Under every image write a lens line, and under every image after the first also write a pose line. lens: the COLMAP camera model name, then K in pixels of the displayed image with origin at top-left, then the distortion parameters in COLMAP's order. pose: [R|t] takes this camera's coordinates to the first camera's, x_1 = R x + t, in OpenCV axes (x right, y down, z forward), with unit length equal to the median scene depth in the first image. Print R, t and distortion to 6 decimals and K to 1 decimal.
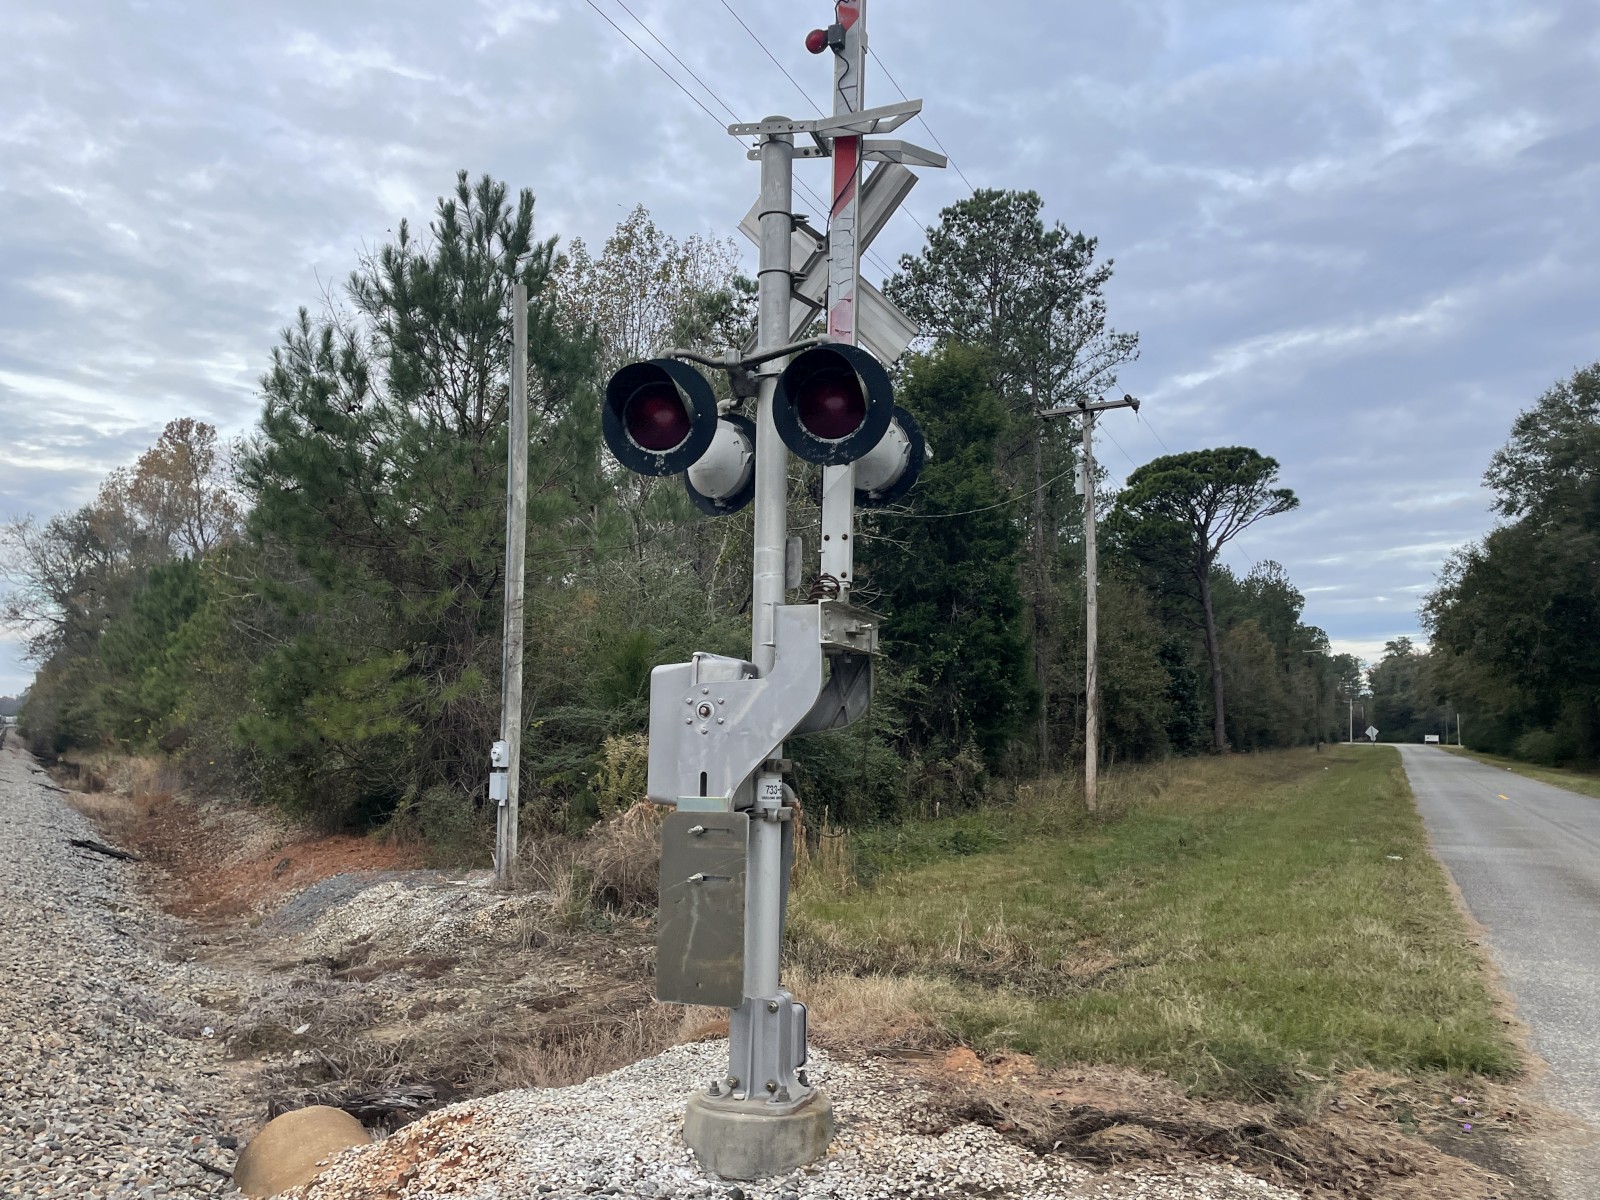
lens RADIAL K [[1365.8, 0, 790.5], [0, 1365.8, 598.6], [0, 0, 1]] dist [0.061154, -0.030794]
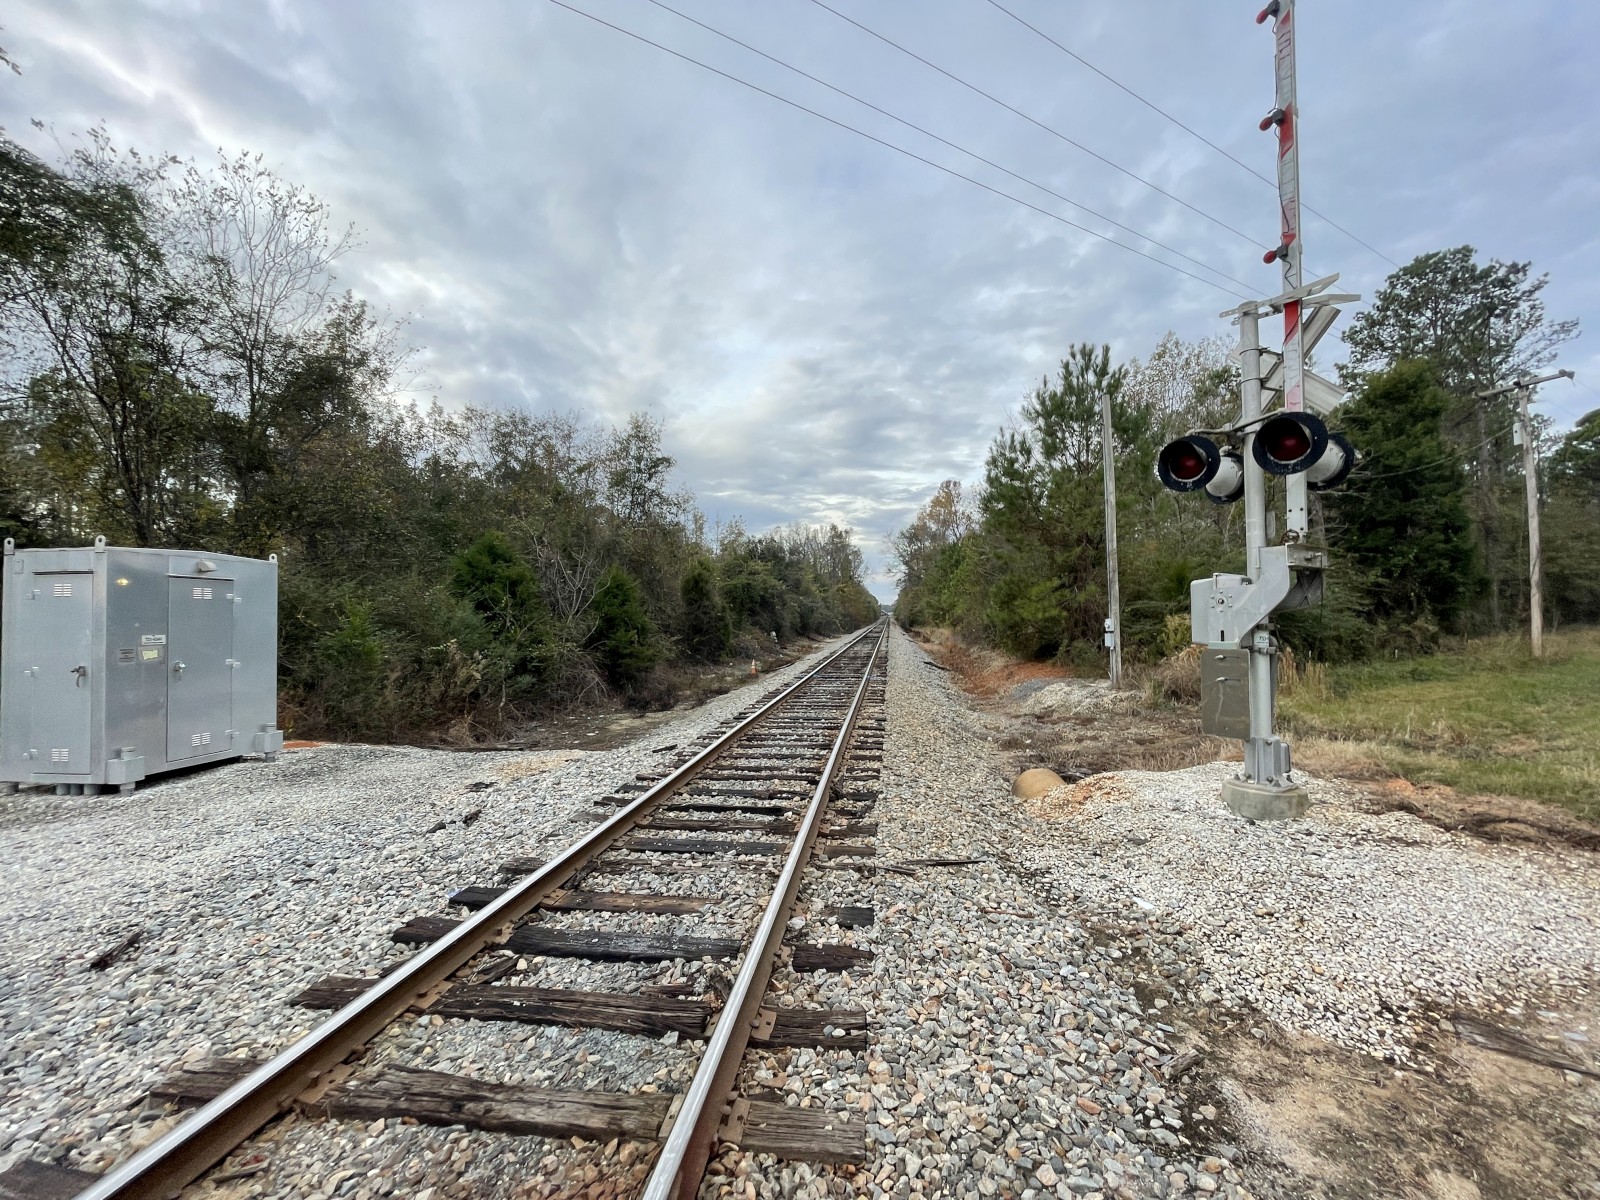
lens RADIAL K [[651.0, 0, 805.4], [0, 651.0, 594.9], [0, 0, 1]] dist [0.002426, -0.002127]
pose [[0.803193, -0.043534, -0.594126, 0.003773], [0.081343, 0.996000, 0.036987, -0.003212], [0.590139, -0.078036, 0.803521, -0.035684]]
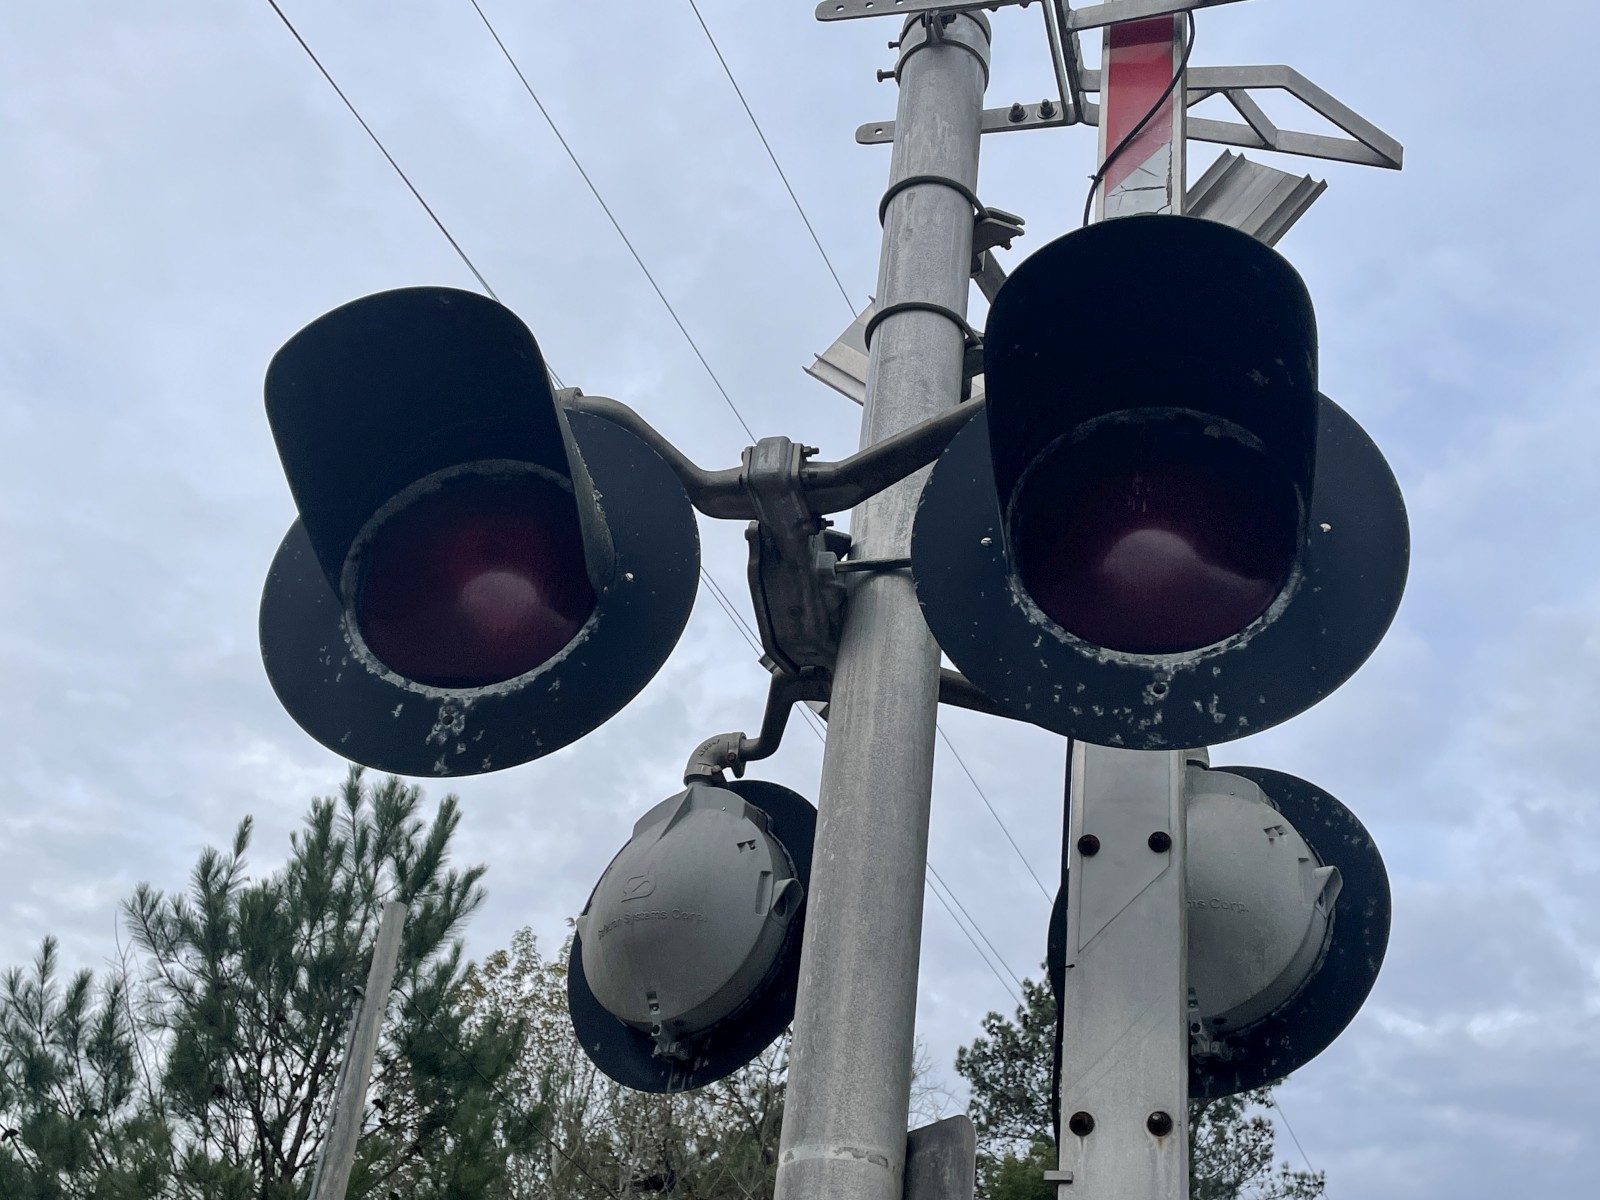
lens RADIAL K [[1789.7, 0, 787.3], [0, 1789.7, 608.0], [0, 0, 1]] dist [0.082334, 0.000000]
pose [[0.995372, 0.088314, -0.037877, -0.004521], [-0.095761, 0.878810, -0.467464, 0.006302], [-0.007997, 0.468928, 0.883200, 0.140800]]
